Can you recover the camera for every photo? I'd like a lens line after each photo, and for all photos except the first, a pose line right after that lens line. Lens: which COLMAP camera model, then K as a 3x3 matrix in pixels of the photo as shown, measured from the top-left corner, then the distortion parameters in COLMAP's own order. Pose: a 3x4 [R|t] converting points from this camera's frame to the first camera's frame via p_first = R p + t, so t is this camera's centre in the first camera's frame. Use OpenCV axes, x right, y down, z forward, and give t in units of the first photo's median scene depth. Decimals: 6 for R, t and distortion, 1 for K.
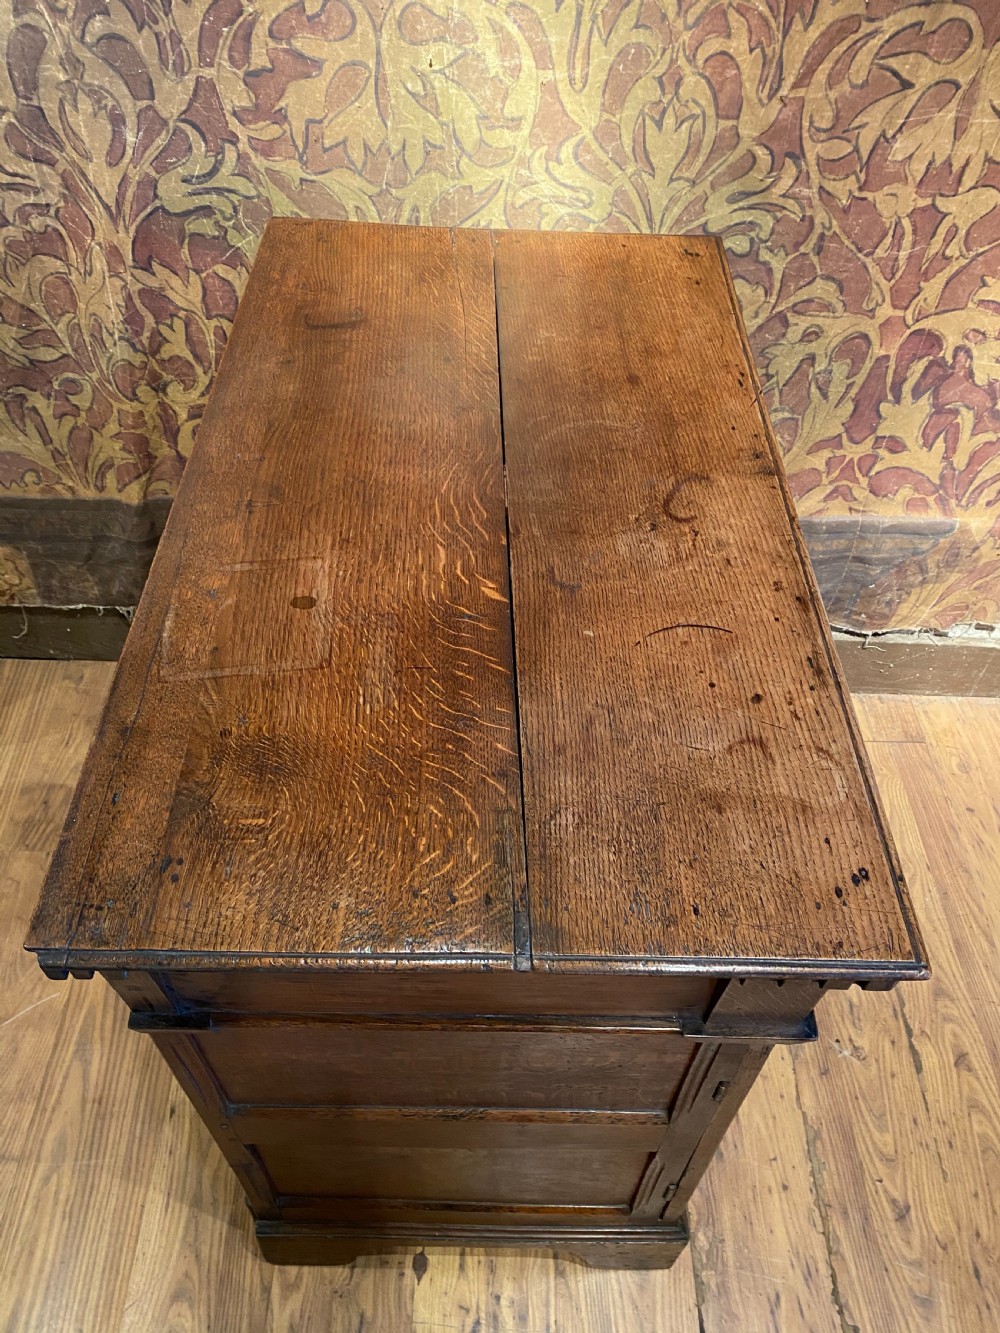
lens RADIAL K [[1021.8, 0, 500.8], [0, 1021.8, 659.8], [0, 0, 1]] dist [0.015094, -0.005950]
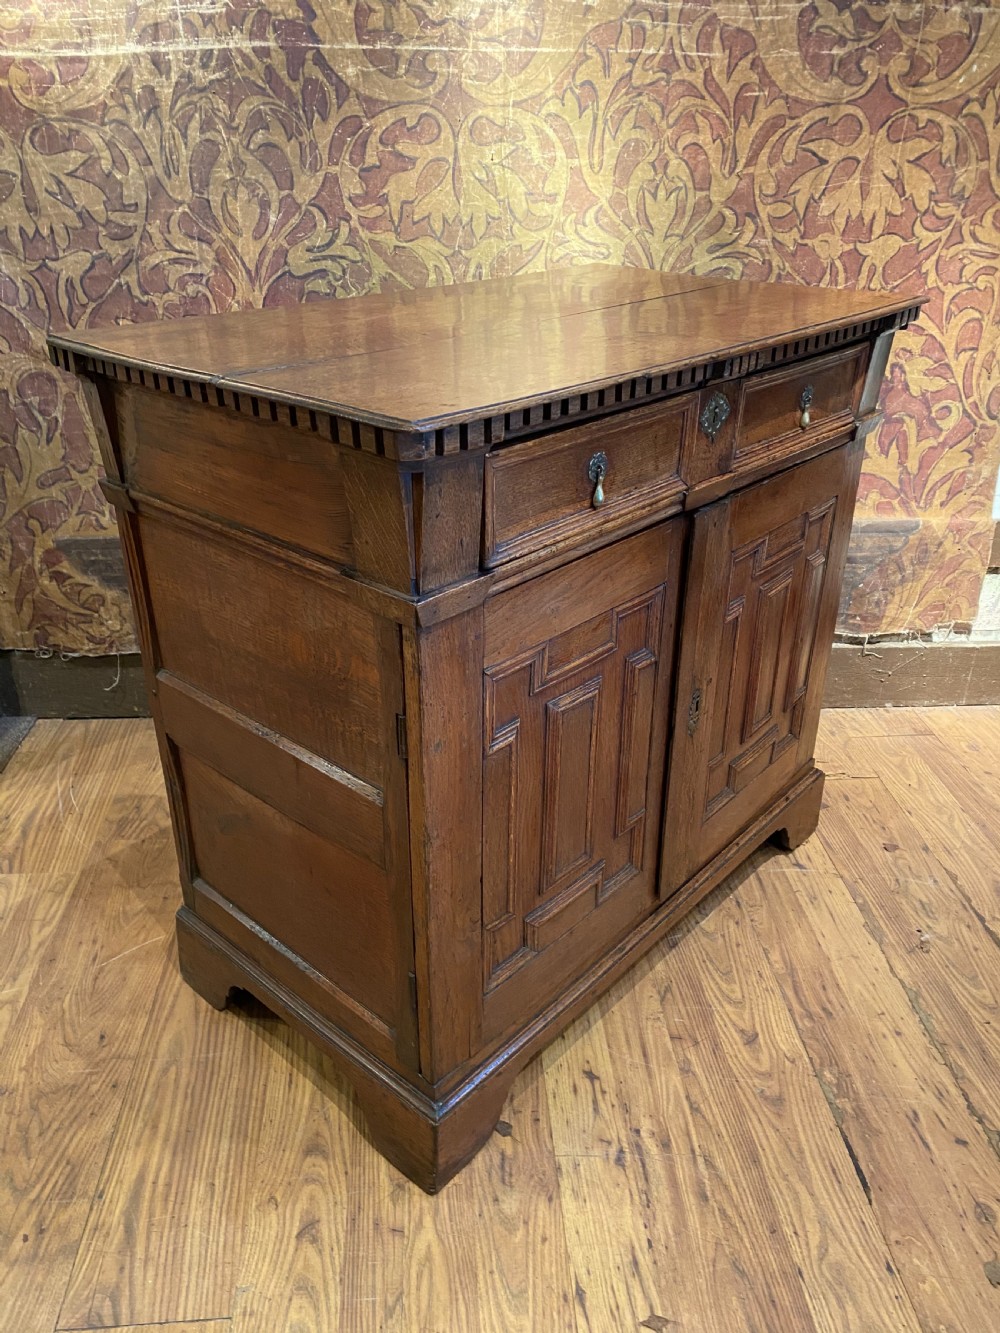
lens RADIAL K [[1021.8, 0, 500.7], [0, 1021.8, 660.5], [0, 0, 1]] dist [0.015094, -0.005950]
pose [[0.997006, -0.054219, 0.055133, -0.151886], [0.070324, 0.932240, -0.354941, 0.503746], [-0.032152, 0.357755, 0.933262, -0.067079]]
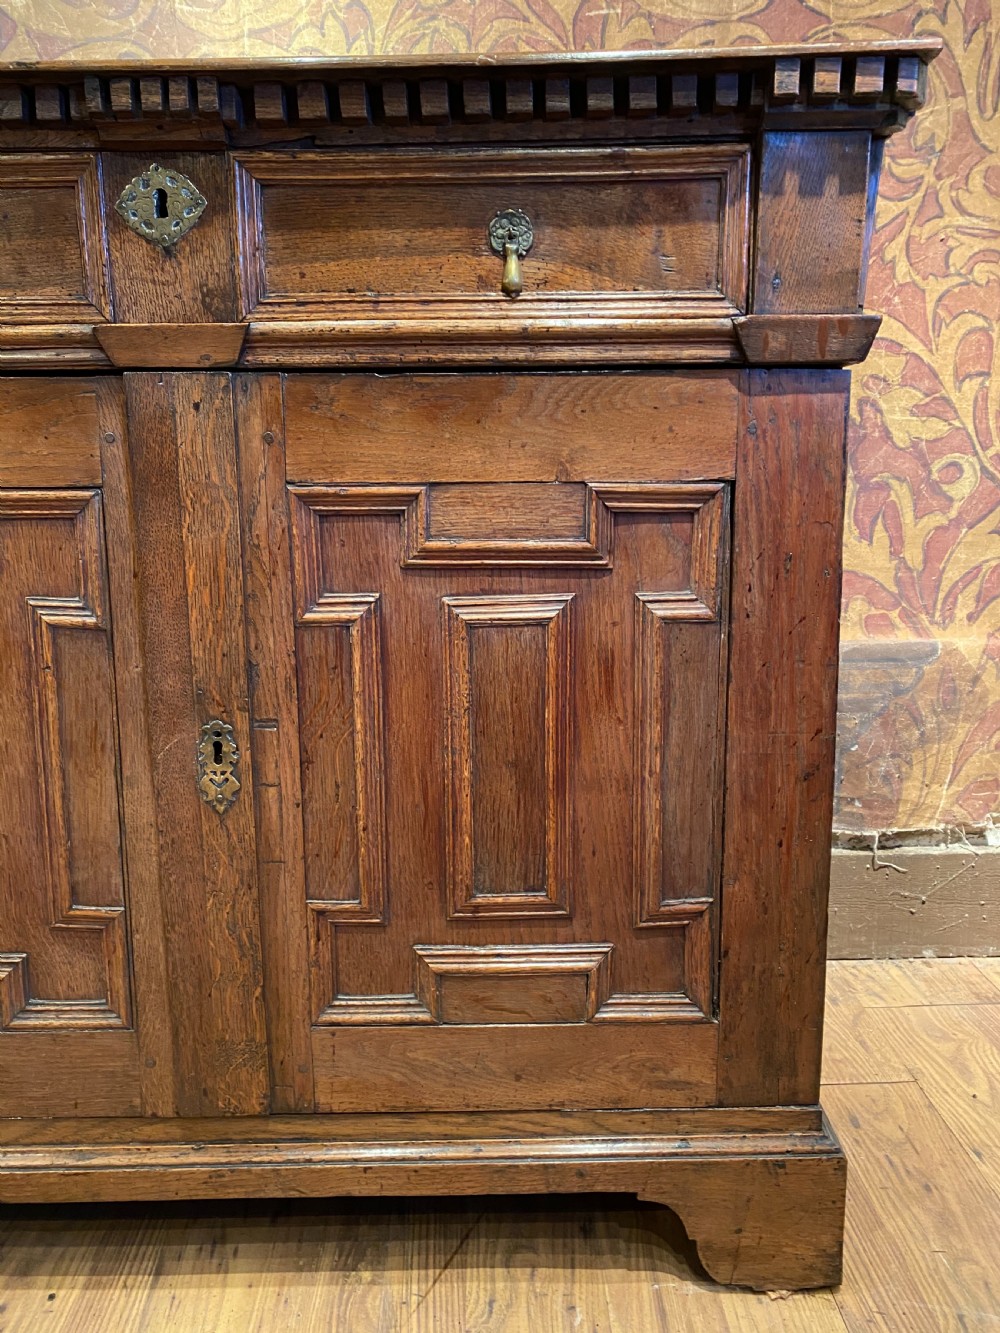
lens RADIAL K [[1021.8, 0, 499.6], [0, 1021.8, 658.7], [0, 0, 1]] dist [0.015094, -0.005950]
pose [[0.998302, -0.056958, 0.012228, 0.132451], [0.052781, 0.795491, -0.603663, 0.387275], [0.024656, 0.603283, 0.797146, 0.474358]]
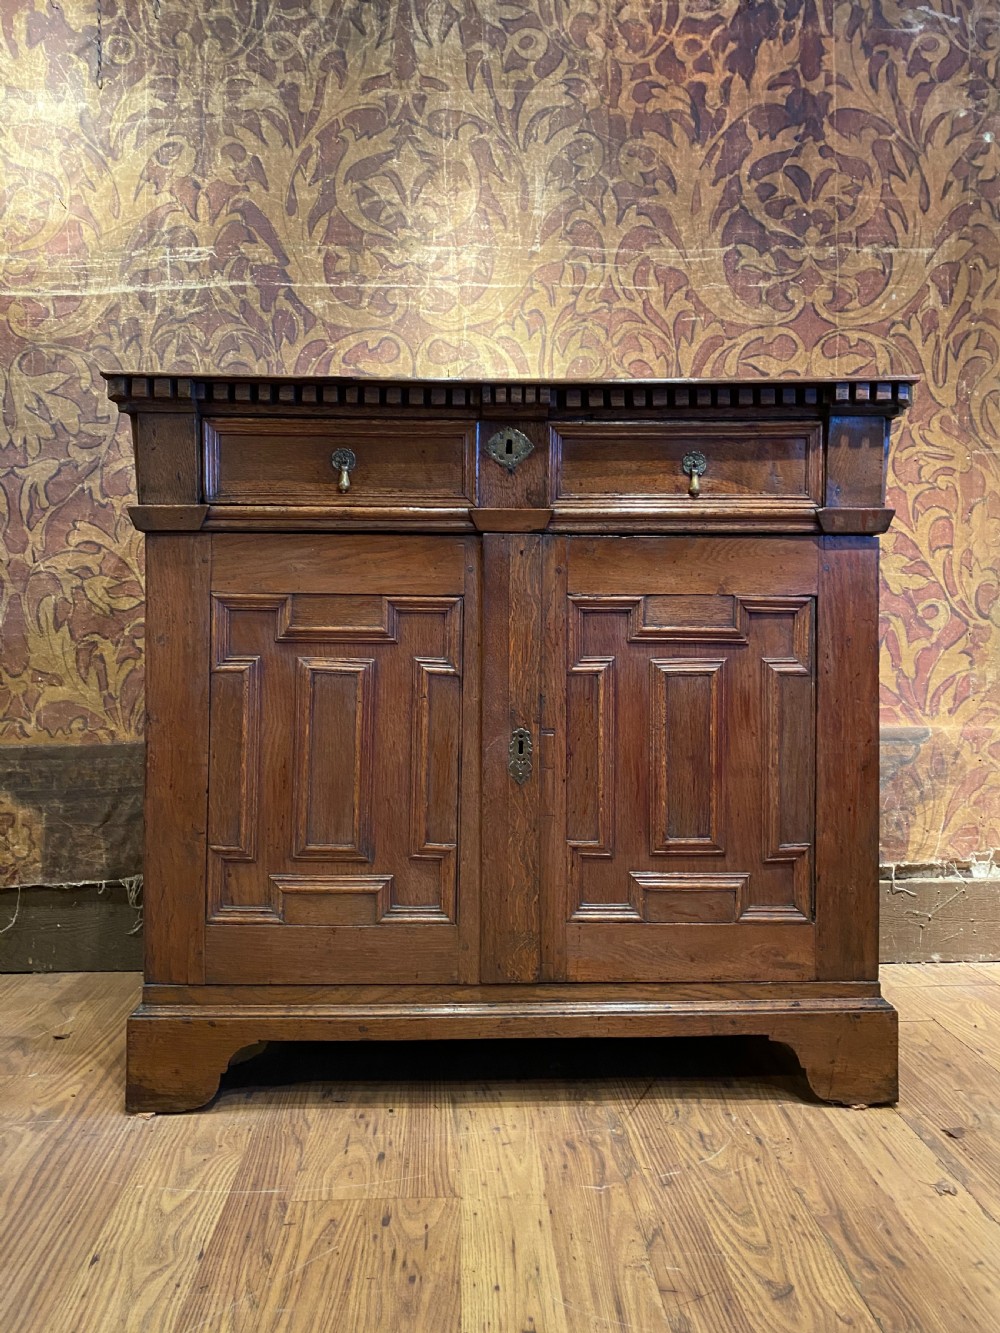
lens RADIAL K [[1021.8, 0, 502.0], [0, 1021.8, 657.0], [0, 0, 1]] dist [0.015094, -0.005950]
pose [[0.998139, -0.040865, 0.045257, -0.065788], [0.060965, 0.683039, -0.727833, 0.703402], [-0.001169, 0.729238, 0.684259, 0.242803]]
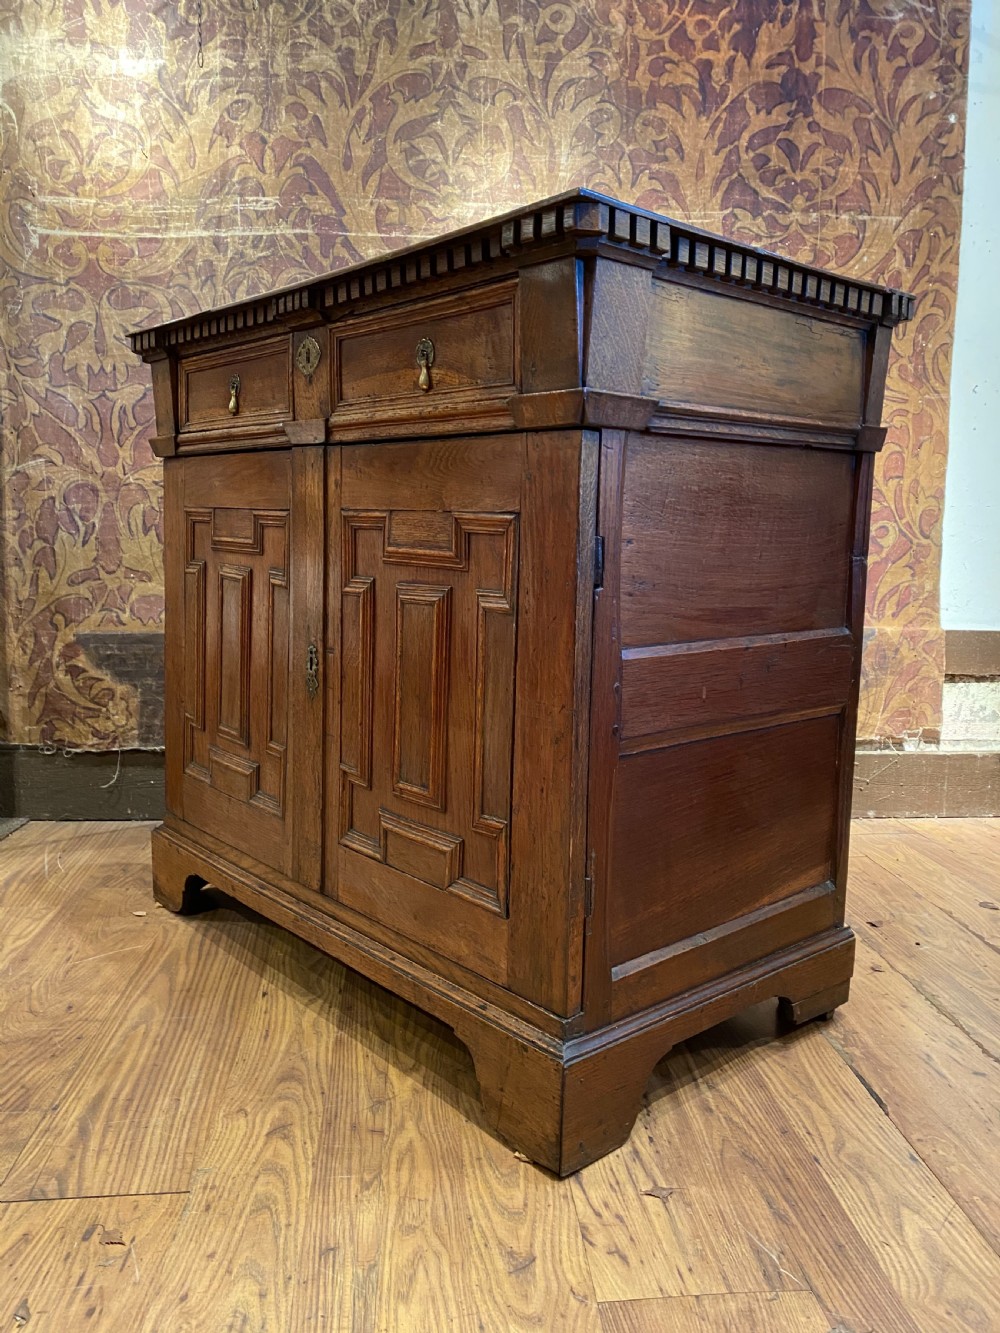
lens RADIAL K [[1021.8, 0, 503.4], [0, 1021.8, 659.8], [0, 0, 1]] dist [0.015094, -0.005950]
pose [[0.996081, -0.031777, 0.082536, -0.172365], [0.078281, 0.751084, -0.655549, 0.877343], [-0.041160, 0.659442, 0.750628, 0.068494]]
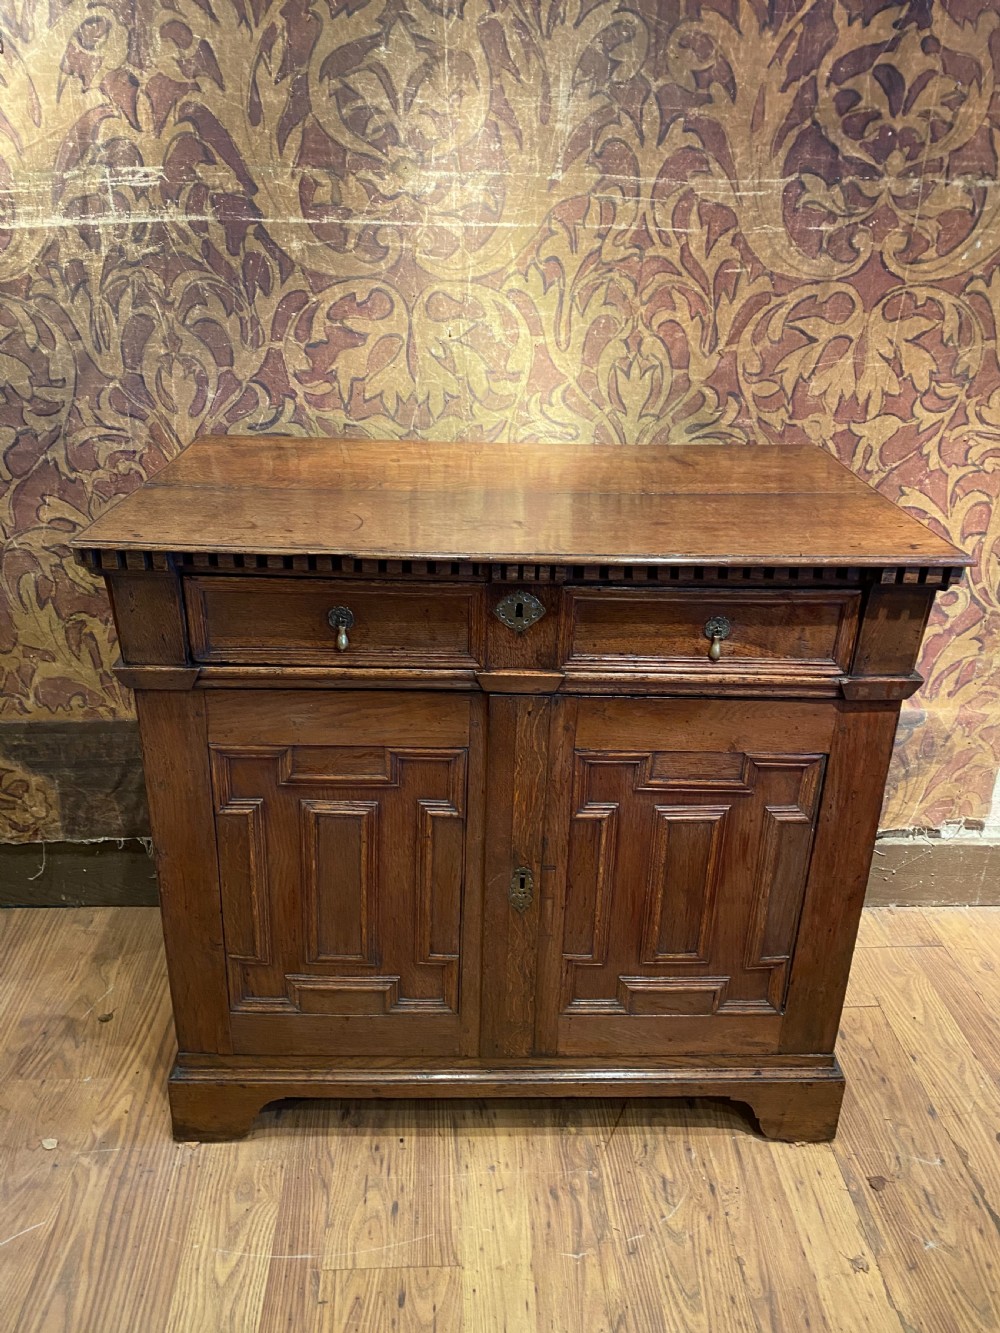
lens RADIAL K [[1021.8, 0, 502.4], [0, 1021.8, 658.1], [0, 0, 1]] dist [0.015094, -0.005950]
pose [[0.998635, -0.035063, 0.038711, -0.058465], [0.047792, 0.912424, -0.406446, 0.288511], [-0.021070, 0.407742, 0.912854, -0.020003]]
